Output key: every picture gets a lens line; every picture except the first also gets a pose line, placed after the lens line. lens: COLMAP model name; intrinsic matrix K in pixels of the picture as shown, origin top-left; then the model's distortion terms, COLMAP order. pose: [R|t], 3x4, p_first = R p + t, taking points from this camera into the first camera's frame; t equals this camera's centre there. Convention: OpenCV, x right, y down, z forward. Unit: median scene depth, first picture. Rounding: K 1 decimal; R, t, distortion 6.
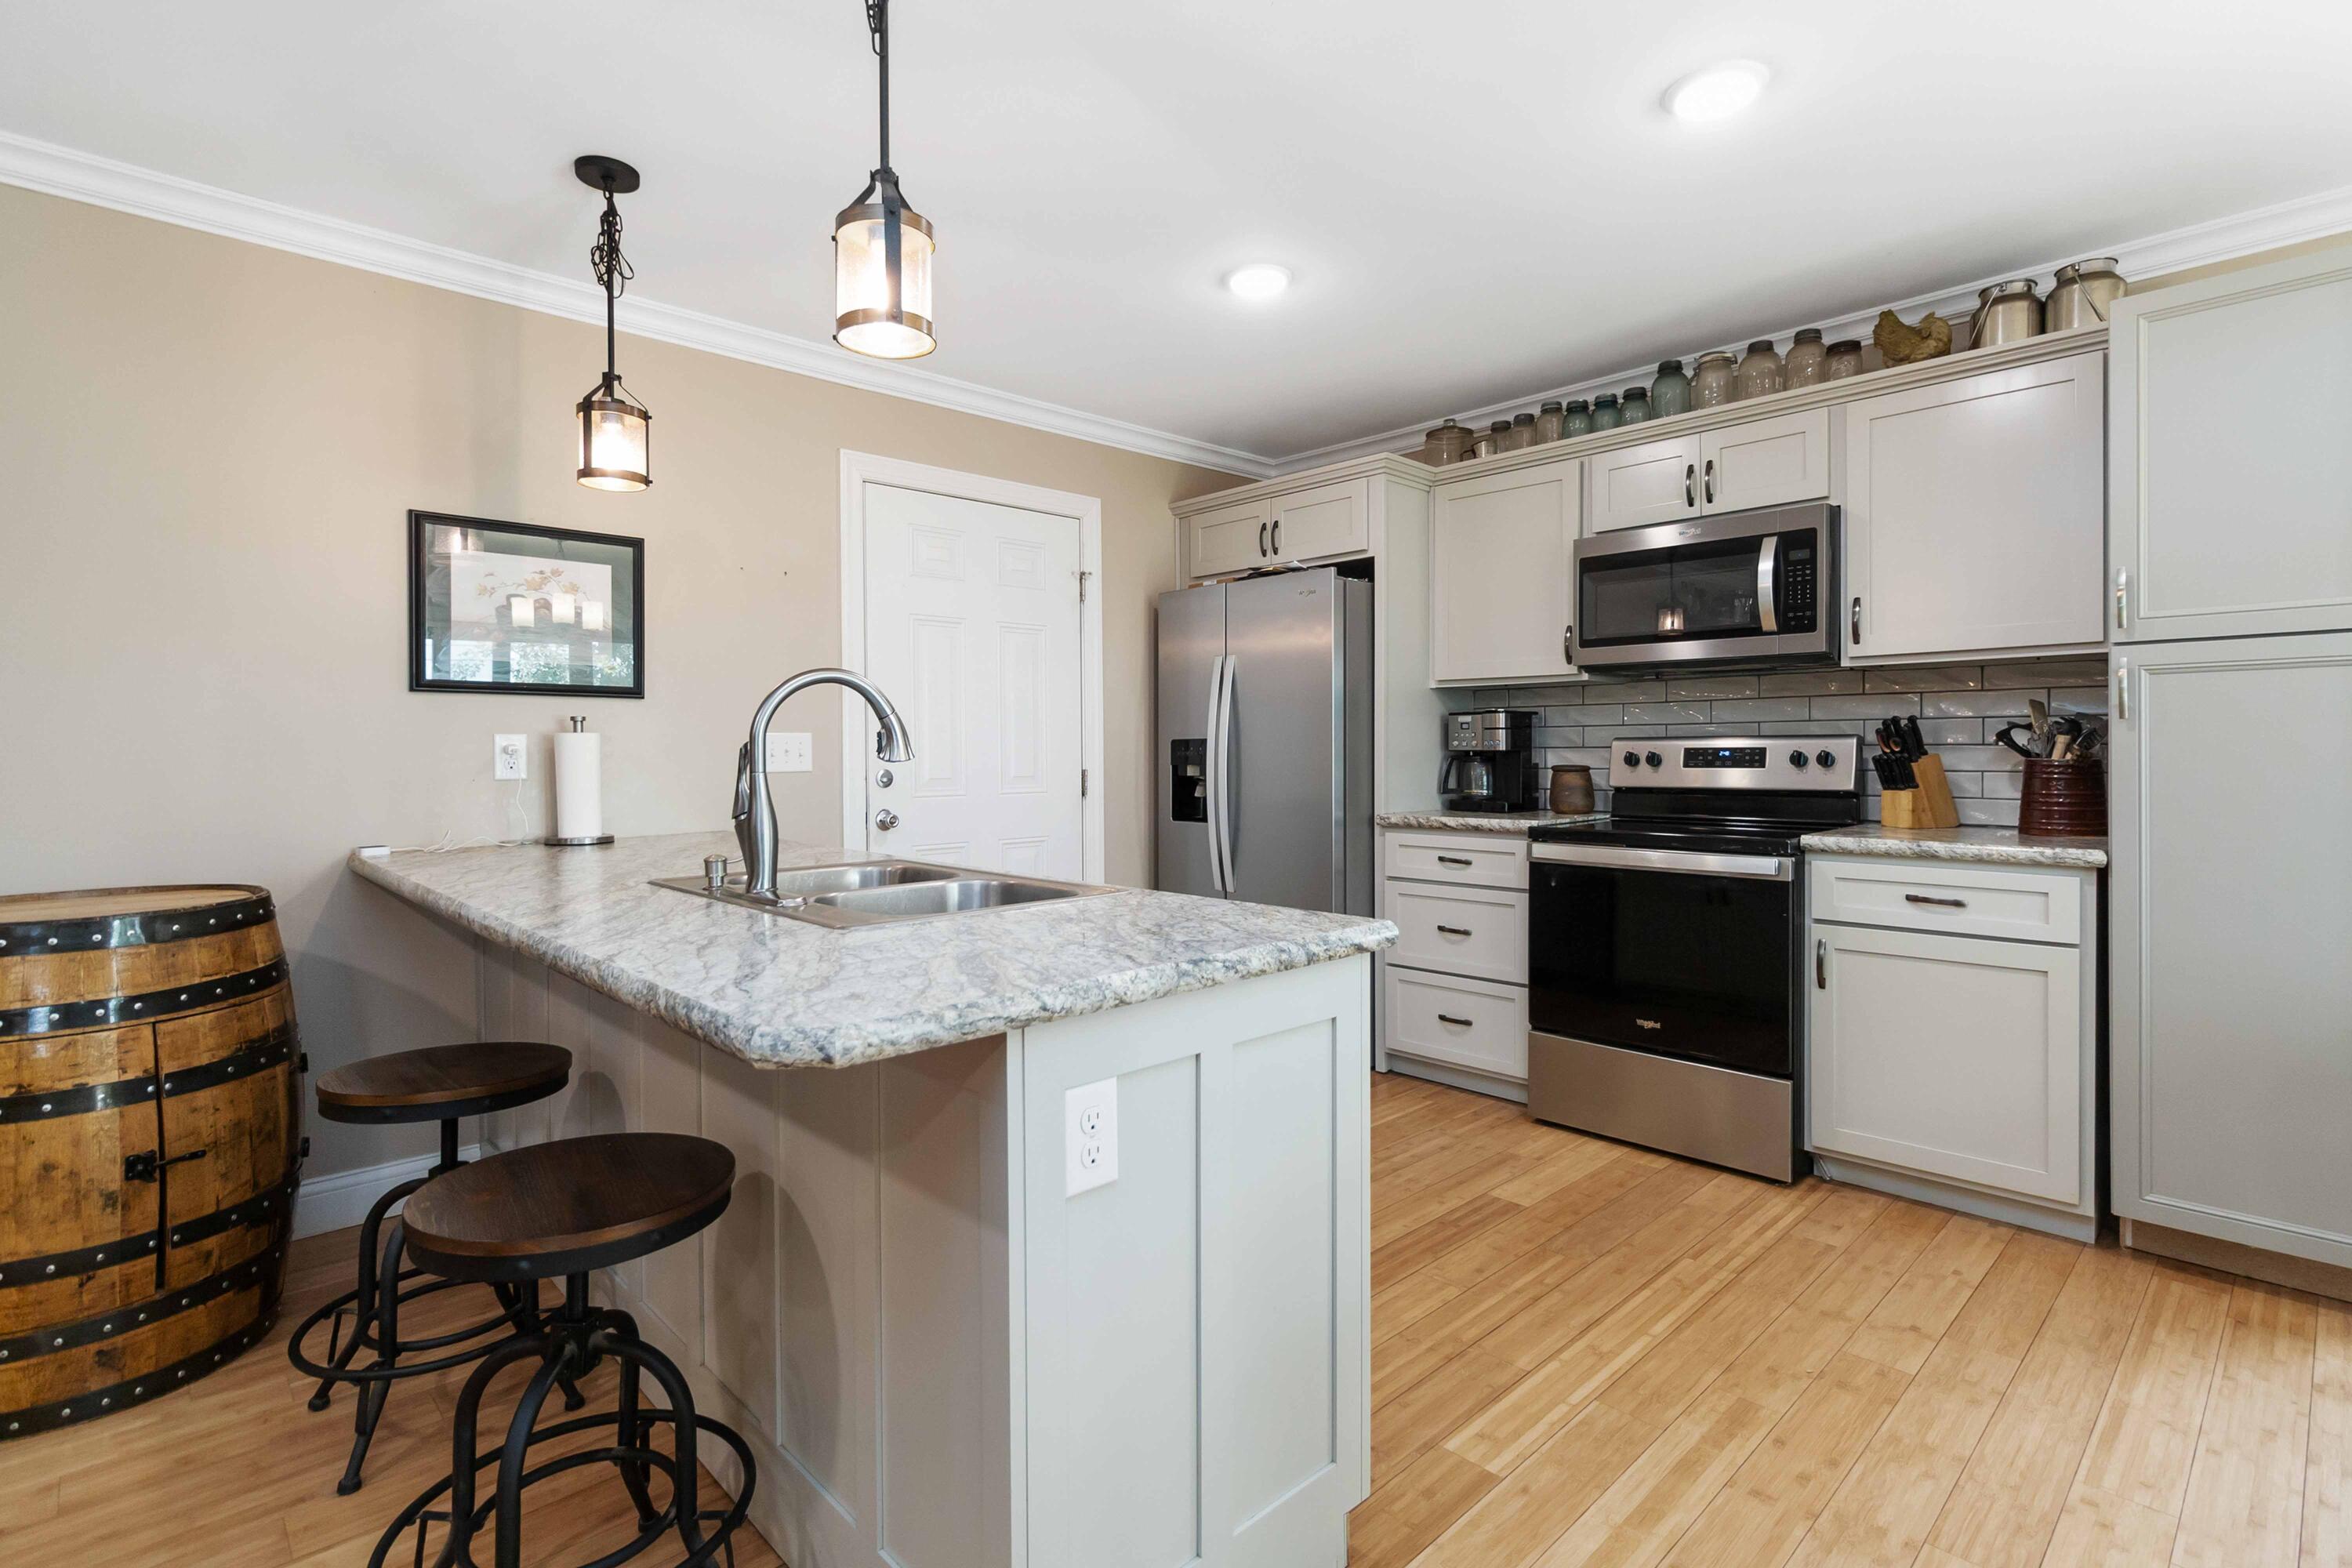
lens RADIAL K [[1124.6, 0, 1207.5], [0, 1124.6, 760.2], [0, 0, 1]] dist [0.006224, -0.001867]
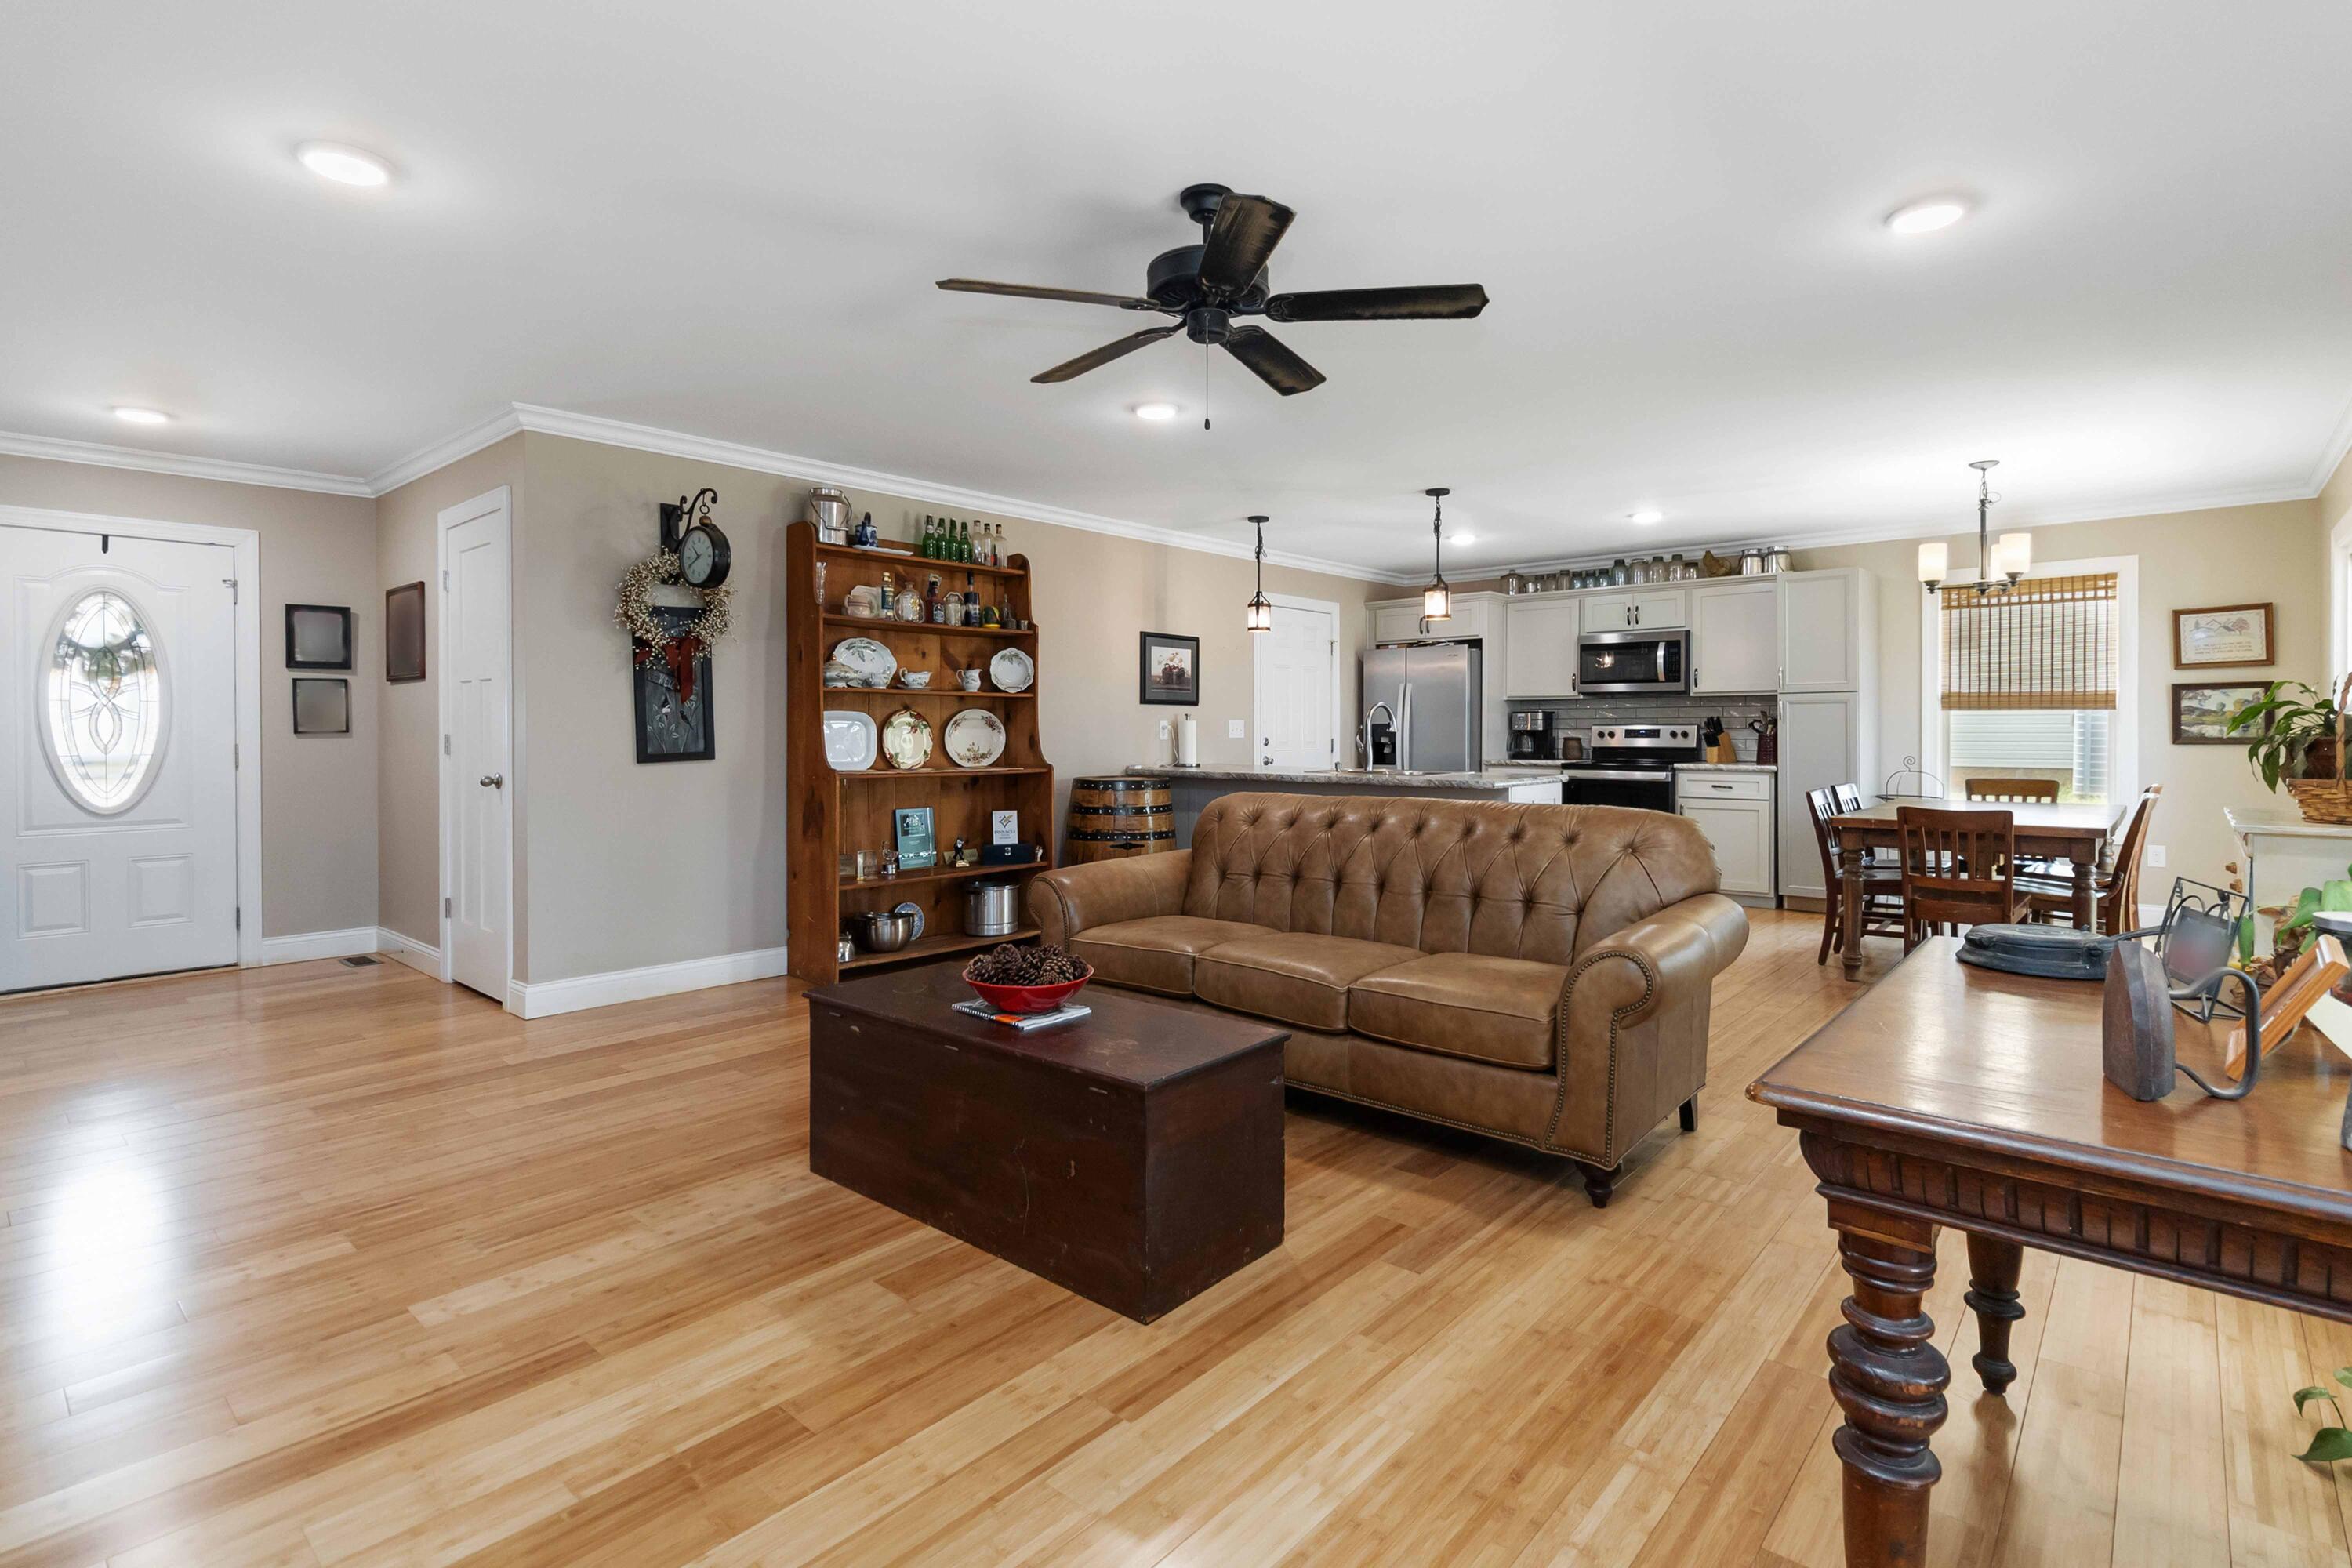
lens RADIAL K [[1147.3, 0, 1193.3], [0, 1147.3, 737.3], [0, 0, 1]] dist [-0.001882, 0.001395]
pose [[0.996388, 0.004015, 0.084822, -0.772472], [-0.003628, 0.999982, -0.004715, 0.023663], [-0.084839, 0.004390, 0.996385, -1.483394]]
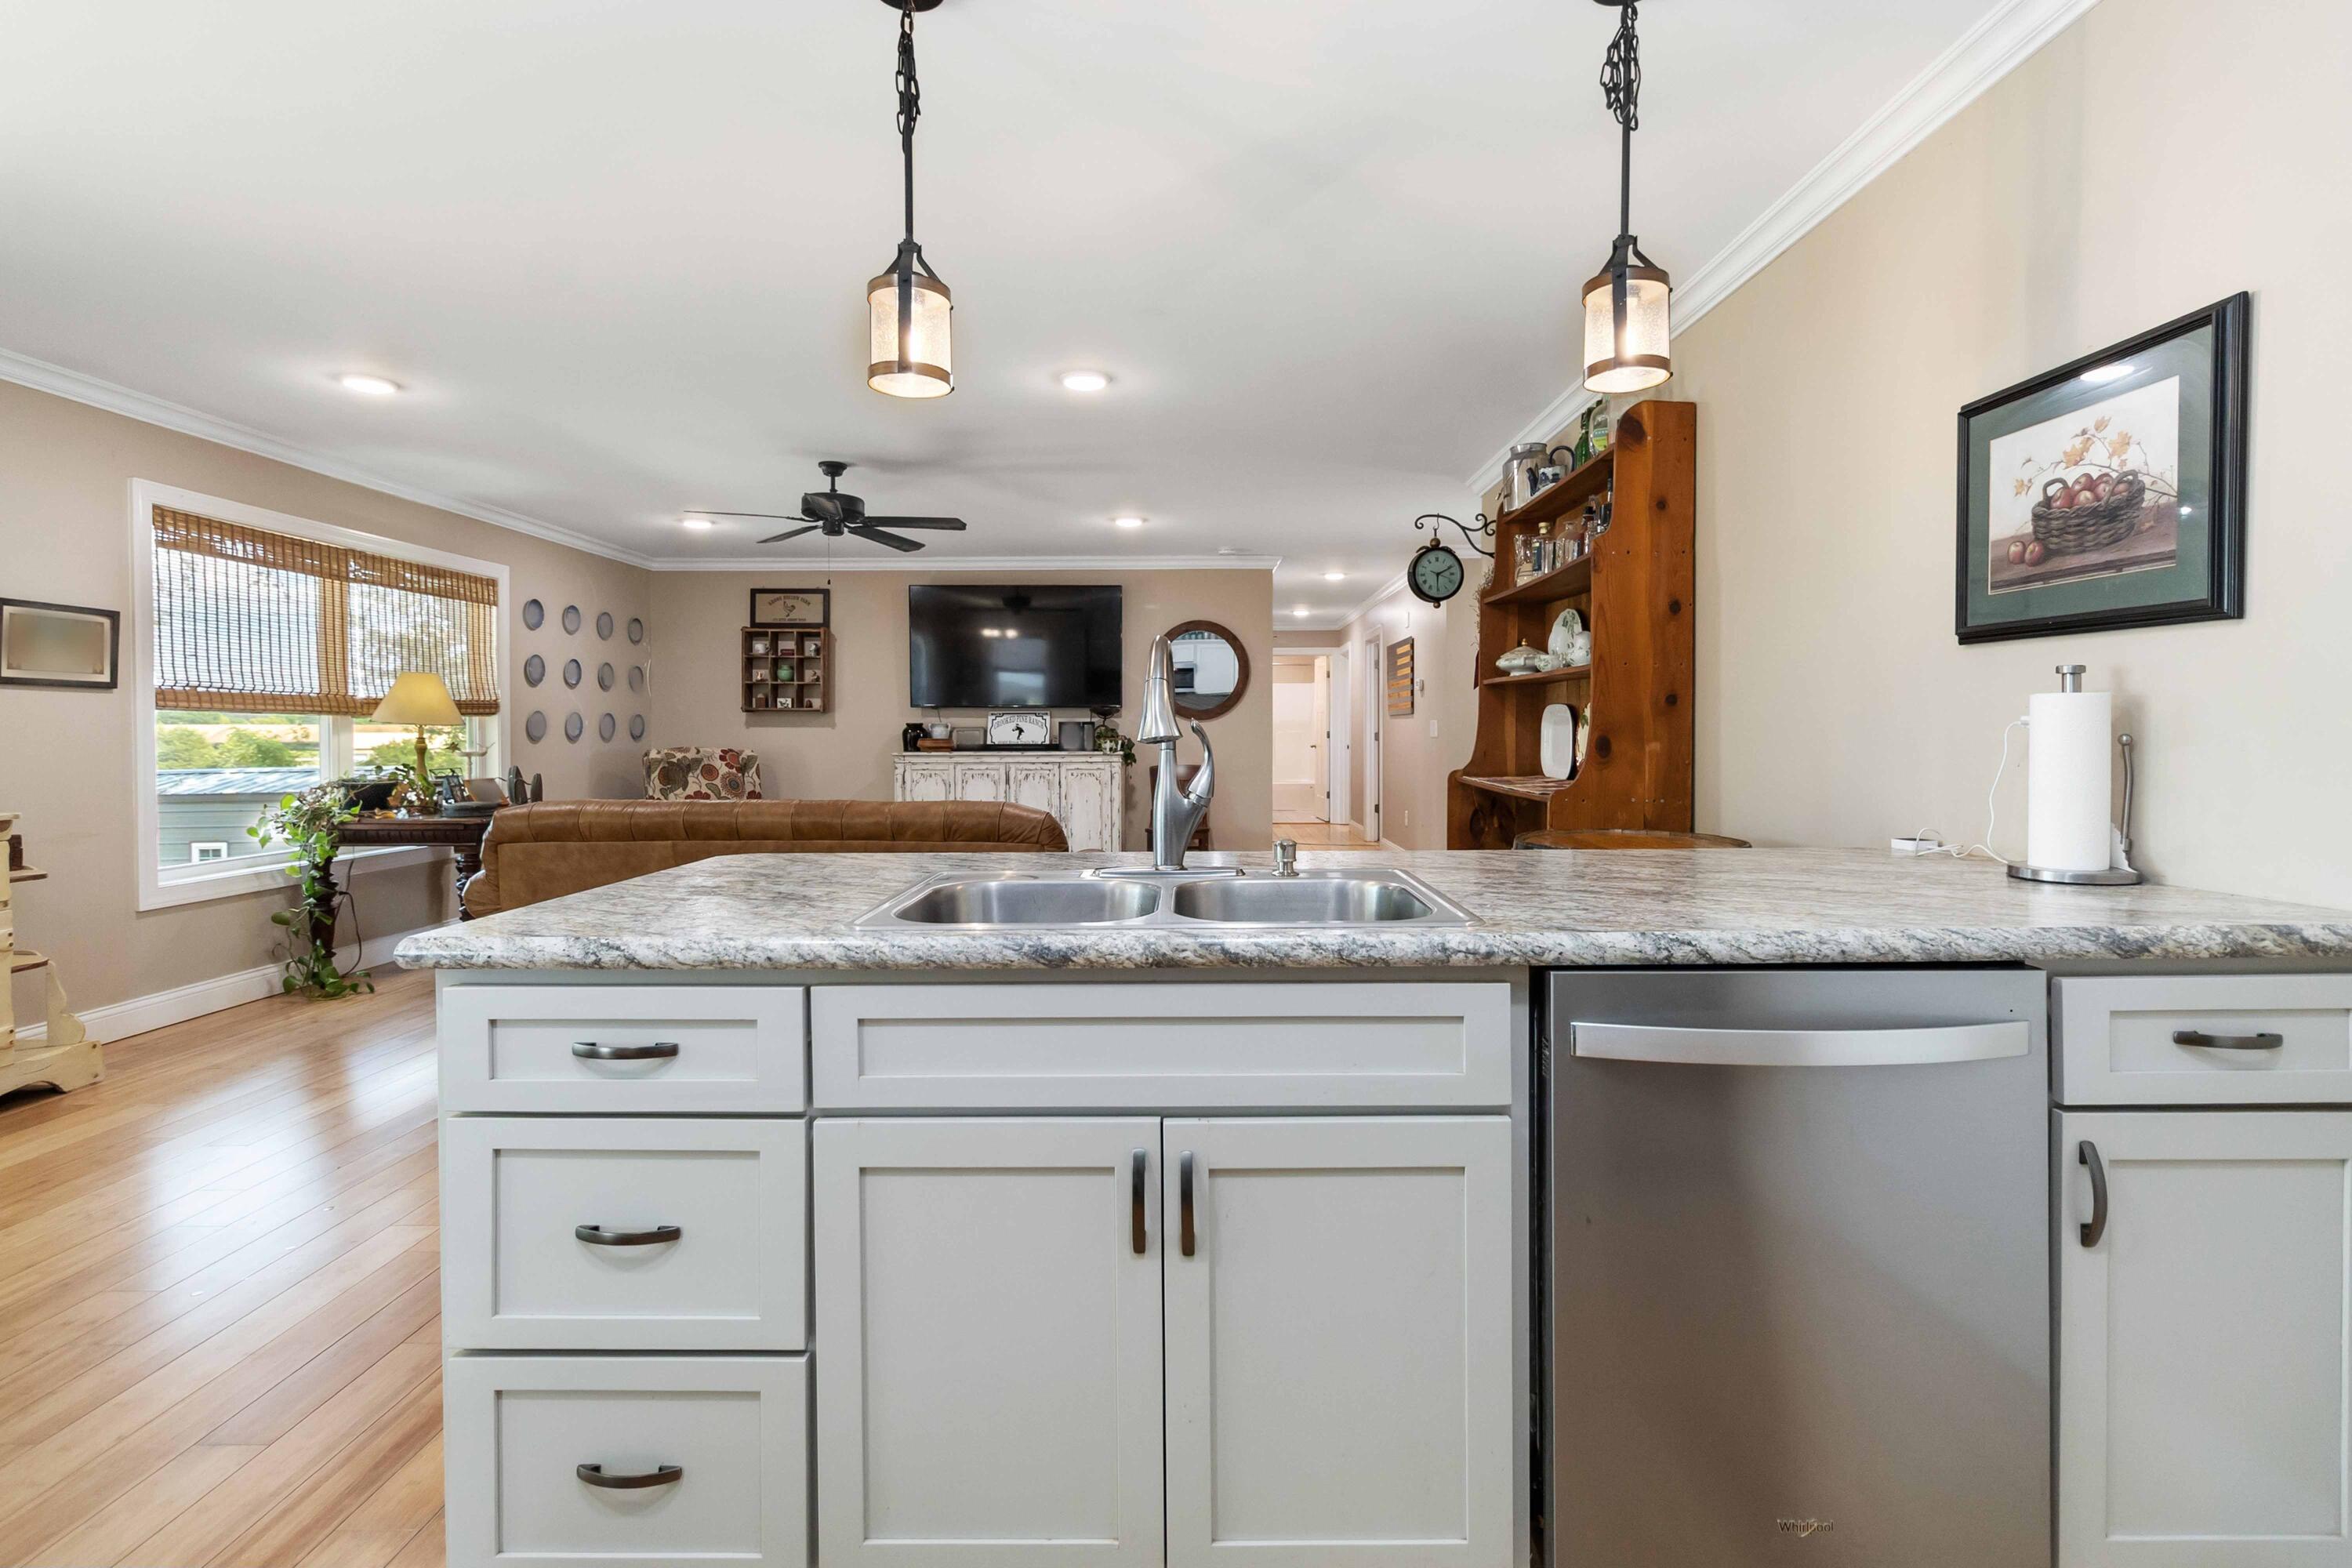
lens RADIAL K [[1080.9, 0, 1165.8], [0, 1080.9, 735.3], [0, 0, 1]] dist [-0.001002, 0.002077]
pose [[-0.714252, 0.013397, -0.699761, 0.182285], [-0.000079, 0.999815, 0.019222, -0.013150], [0.699889, 0.013784, -0.714119, 1.095404]]
